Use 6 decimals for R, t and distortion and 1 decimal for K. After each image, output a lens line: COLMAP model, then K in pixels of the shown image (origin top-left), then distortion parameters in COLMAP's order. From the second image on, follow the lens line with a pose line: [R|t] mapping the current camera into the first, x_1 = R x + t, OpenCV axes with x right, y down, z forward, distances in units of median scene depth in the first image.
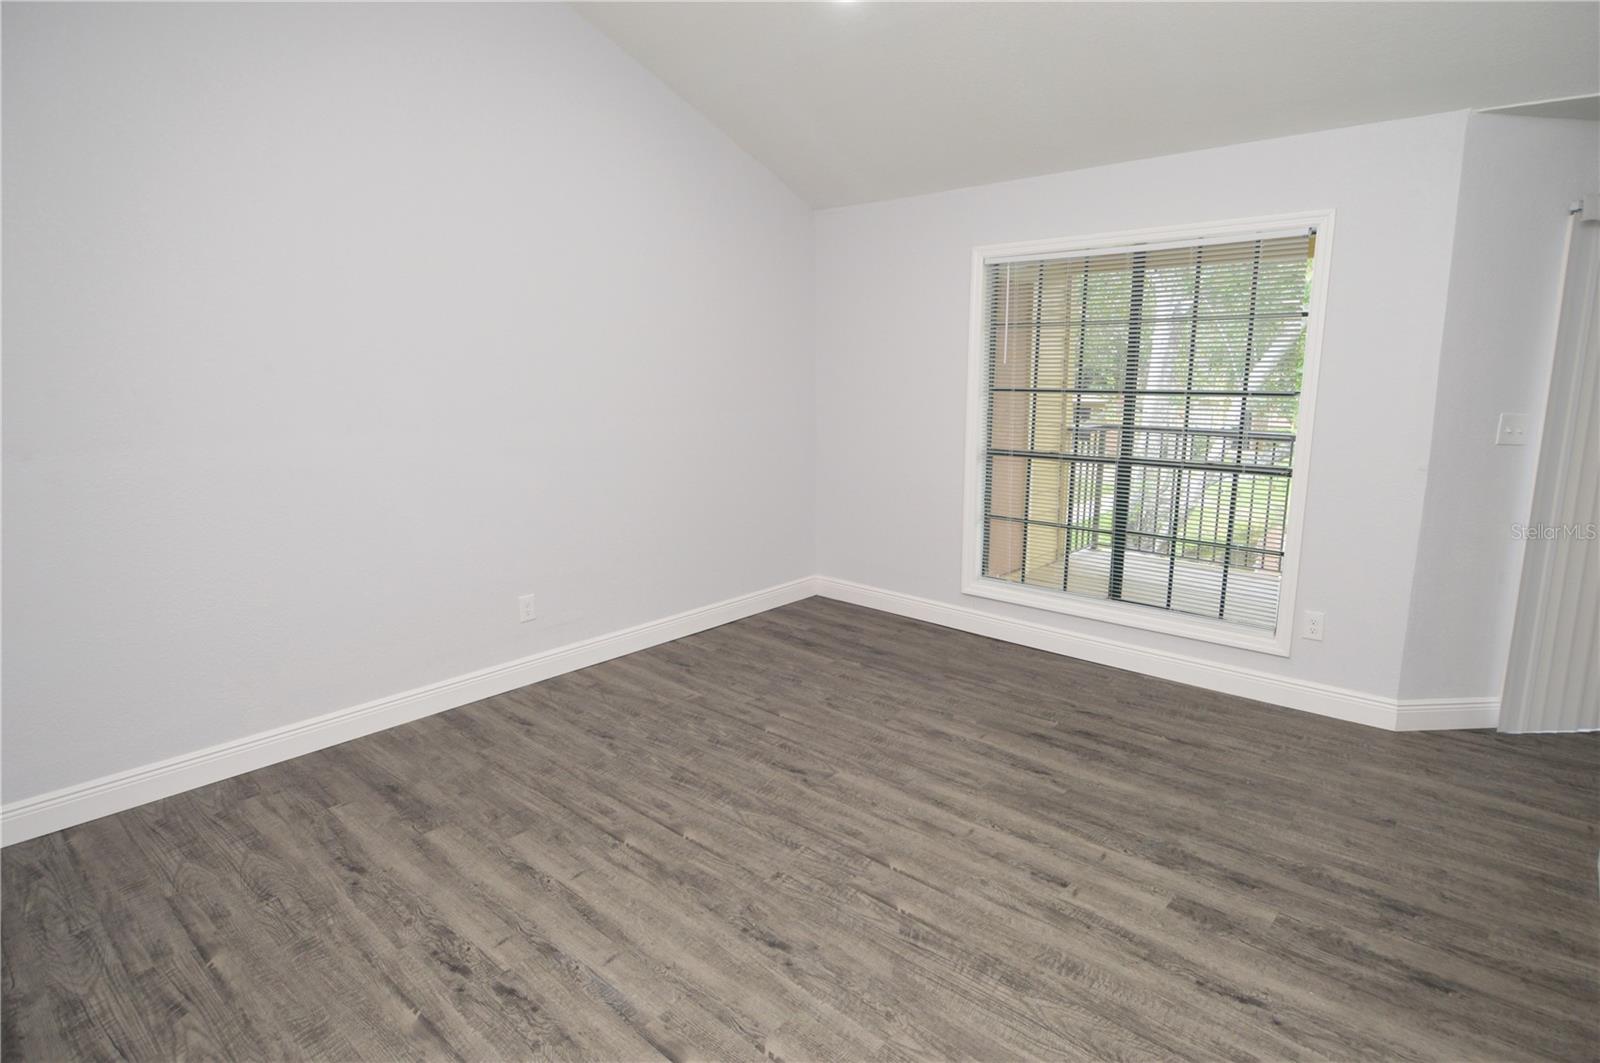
lens RADIAL K [[851.4, 0, 810.1], [0, 851.4, 520.7], [0, 0, 1]] dist [0.025513, -0.036436]
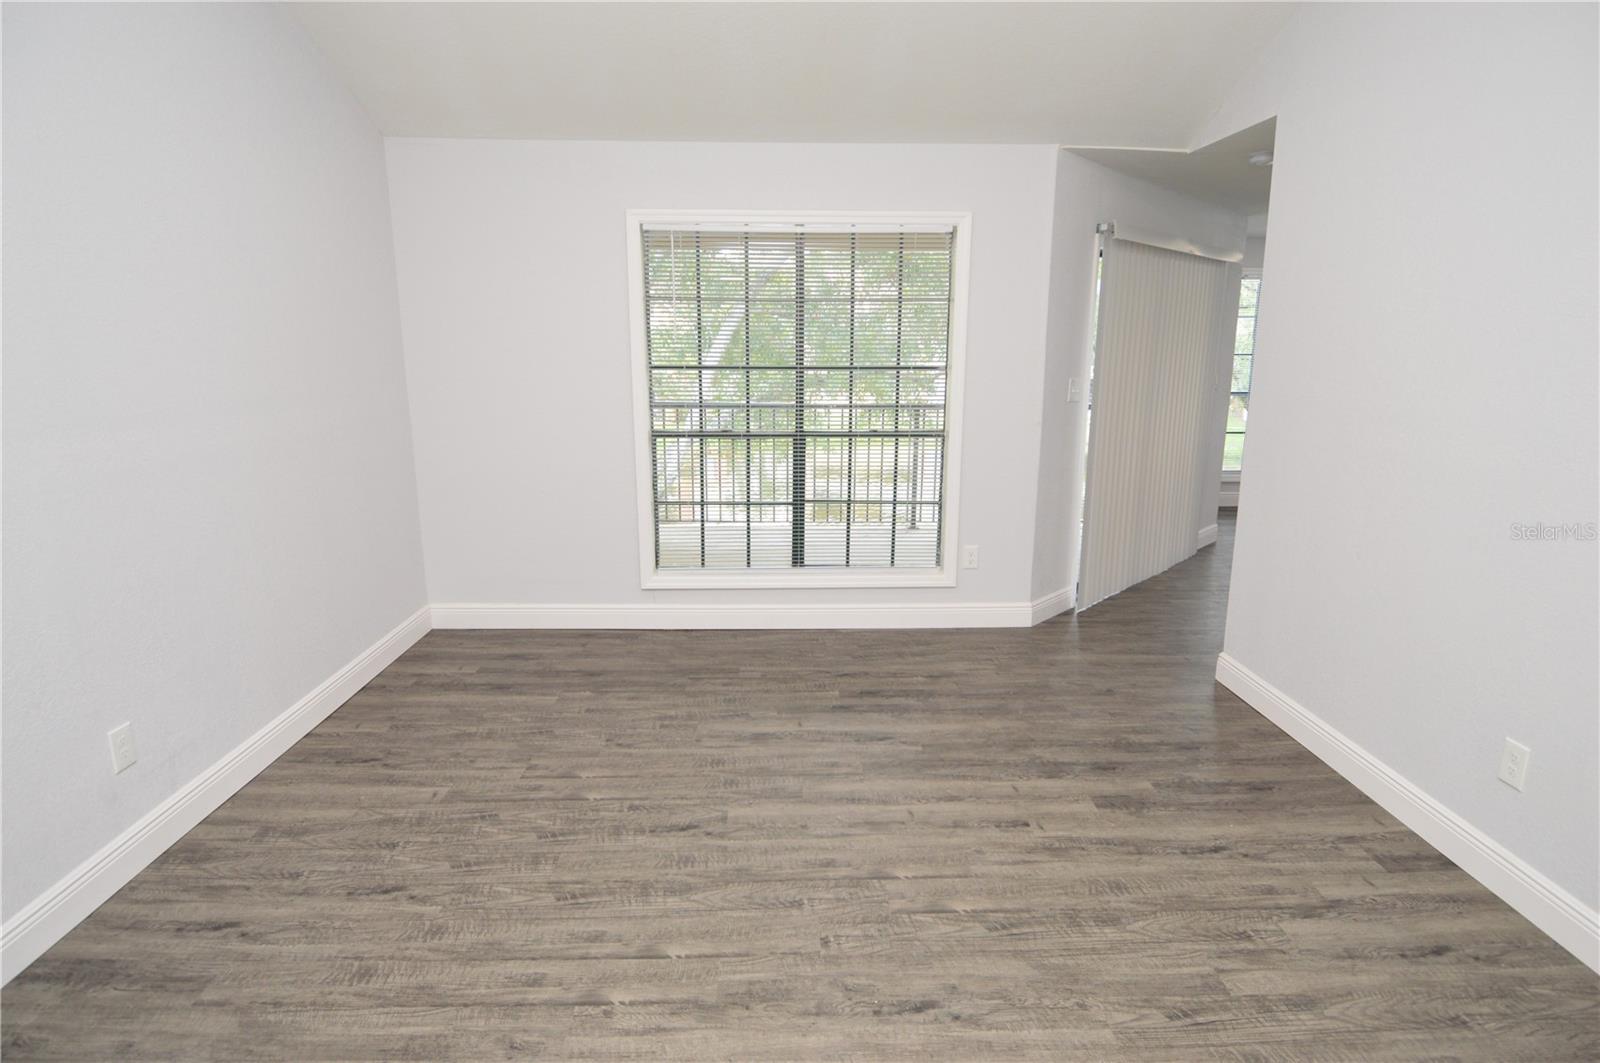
lens RADIAL K [[851.4, 0, 810.1], [0, 851.4, 520.7], [0, 0, 1]] dist [0.025513, -0.036436]
pose [[0.728643, -0.135644, 0.671327, -0.413216], [0.118010, 0.990397, 0.072028, -0.046429], [-0.674650, 0.026741, 0.737653, 0.270664]]
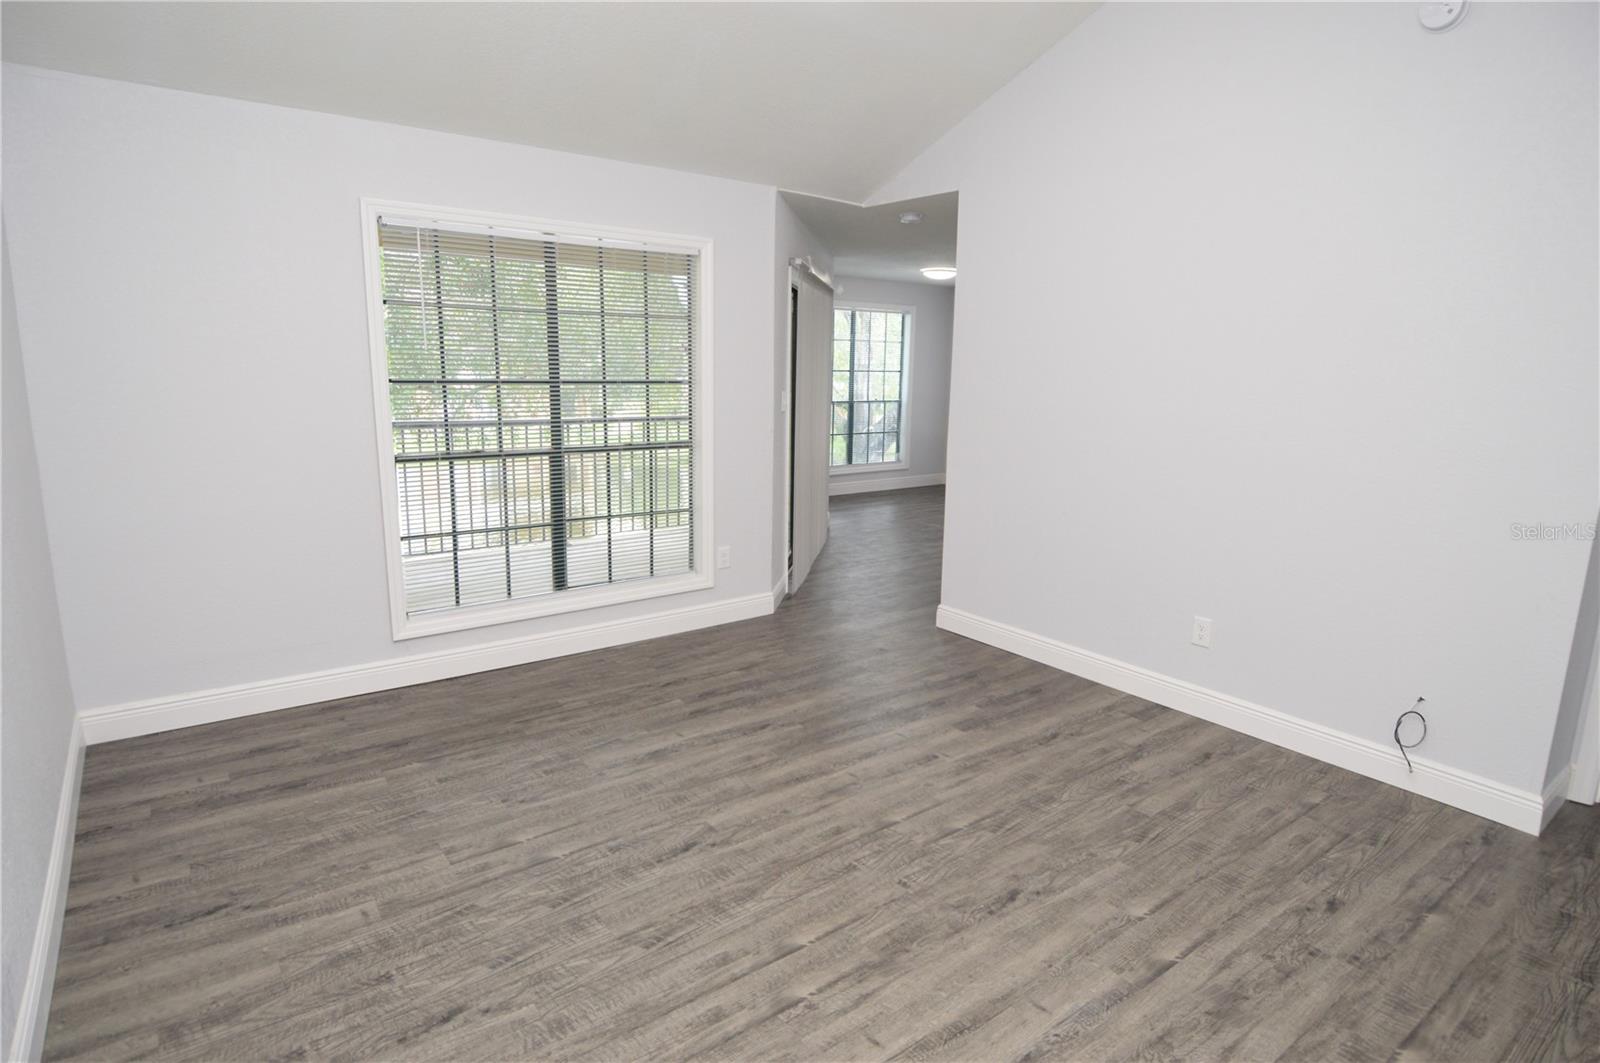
lens RADIAL K [[851.4, 0, 810.1], [0, 851.4, 520.7], [0, 0, 1]] dist [0.025513, -0.036436]
pose [[0.195681, -0.174148, 0.965081, -0.677789], [0.158124, 0.976832, 0.144207, -0.106631], [-0.967836, 0.124384, 0.218684, 0.613491]]
